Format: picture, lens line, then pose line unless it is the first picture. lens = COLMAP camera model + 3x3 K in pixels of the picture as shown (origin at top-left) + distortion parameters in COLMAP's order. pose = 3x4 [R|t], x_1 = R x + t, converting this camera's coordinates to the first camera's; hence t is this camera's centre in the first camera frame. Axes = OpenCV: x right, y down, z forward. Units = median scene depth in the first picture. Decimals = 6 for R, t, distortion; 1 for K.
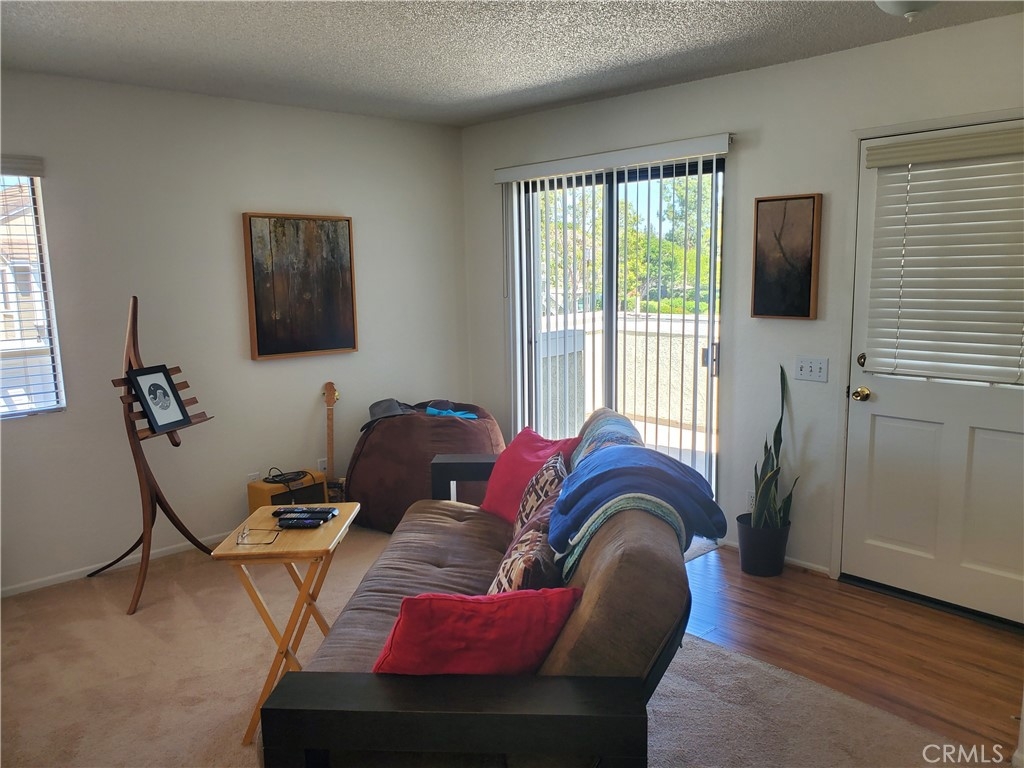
lens RADIAL K [[776.3, 0, 511.8], [0, 776.3, 380.6], [0, 0, 1]] dist [0.038911, -0.049991]
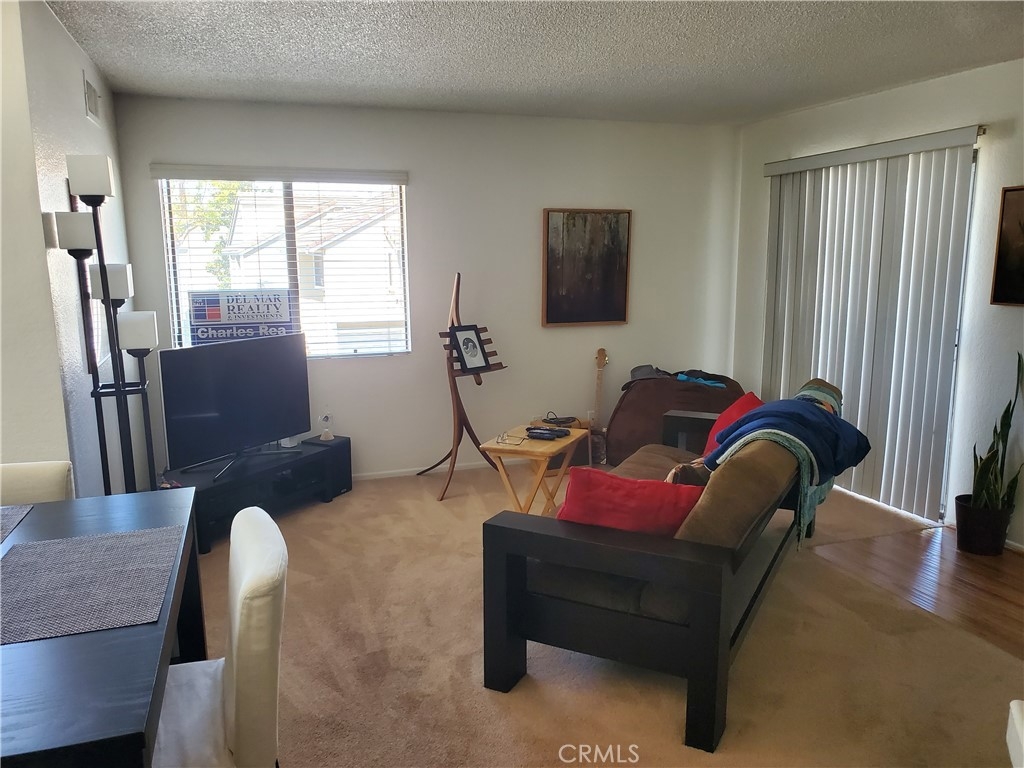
lens RADIAL K [[776.3, 0, 514.4], [0, 776.3, 389.2], [0, 0, 1]] dist [0.038911, -0.049991]
pose [[0.913752, 0.079099, -0.398497, 0.155414], [-0.068100, 0.996806, 0.041707, 0.030065], [0.400523, -0.010972, 0.916221, -0.195962]]
